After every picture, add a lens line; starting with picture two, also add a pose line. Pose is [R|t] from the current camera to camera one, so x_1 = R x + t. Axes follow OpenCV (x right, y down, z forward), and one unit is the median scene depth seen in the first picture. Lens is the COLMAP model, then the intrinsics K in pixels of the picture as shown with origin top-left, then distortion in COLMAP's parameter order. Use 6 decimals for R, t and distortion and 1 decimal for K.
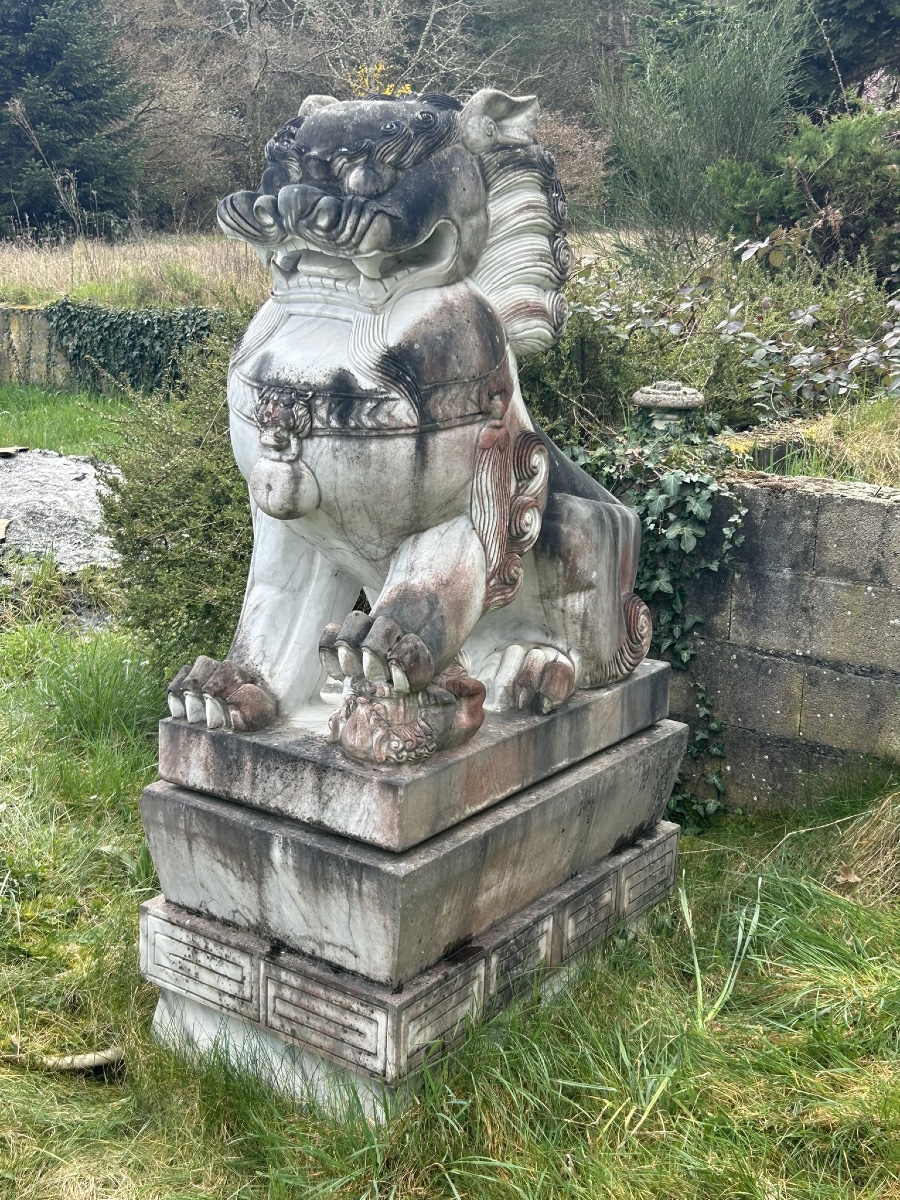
lens RADIAL K [[1484.8, 0, 446.2], [0, 1484.8, 606.3], [0, 0, 1]] dist [0.224116, -0.772534]
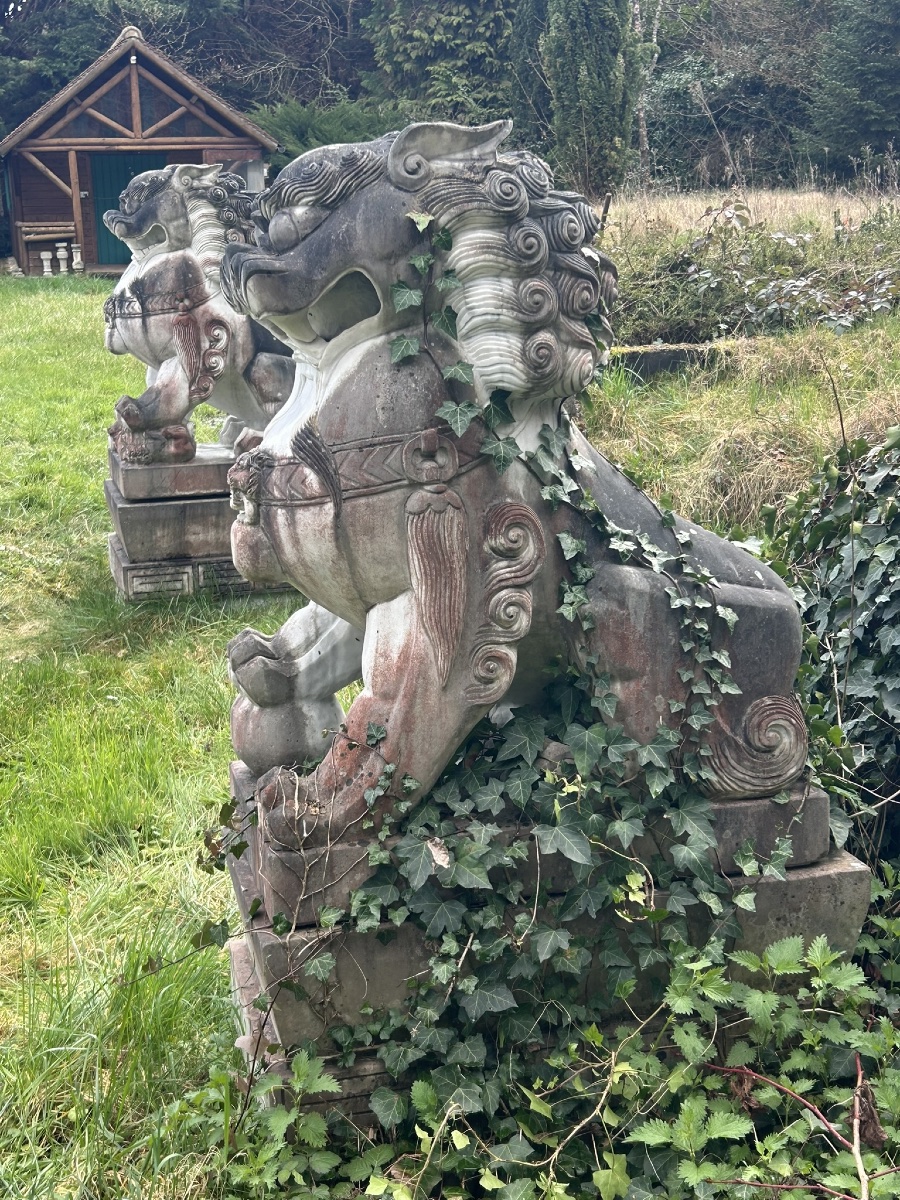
lens RADIAL K [[1659.2, 0, 450.0], [0, 1659.2, 600.0], [0, 0, 1]] dist [0.250044, -0.916581]
pose [[0.786348, 0.111821, -0.607579, 1.891813], [-0.105193, 0.993356, 0.046676, 0.141047], [0.608762, 0.027210, 0.792886, -0.718391]]
